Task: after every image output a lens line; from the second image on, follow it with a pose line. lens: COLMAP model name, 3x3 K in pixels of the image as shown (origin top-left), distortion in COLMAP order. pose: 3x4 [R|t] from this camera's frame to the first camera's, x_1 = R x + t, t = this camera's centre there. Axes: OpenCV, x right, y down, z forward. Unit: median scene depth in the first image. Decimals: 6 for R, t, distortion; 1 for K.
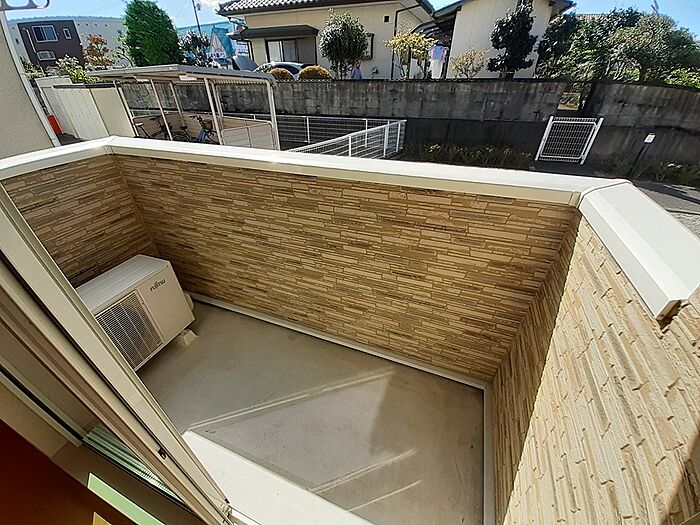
lens RADIAL K [[279.3, 0, 344.7], [0, 279.3, 263.6], [0, 0, 1]] dist [0.000914, -0.000926]
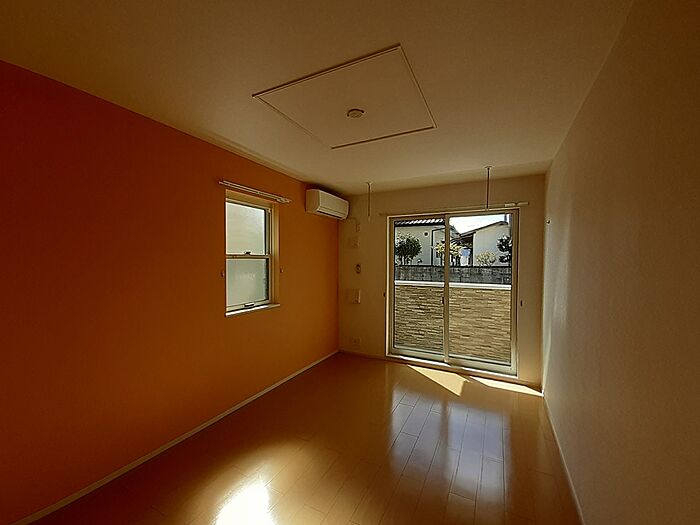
lens RADIAL K [[279.3, 0, 350.6], [0, 279.3, 260.4], [0, 0, 1]] dist [0.000914, -0.000926]
pose [[0.995198, 0.017355, -0.096330, -0.190828], [-0.068821, 0.823886, -0.562562, 0.268307], [0.069602, 0.566490, 0.821124, -0.390745]]
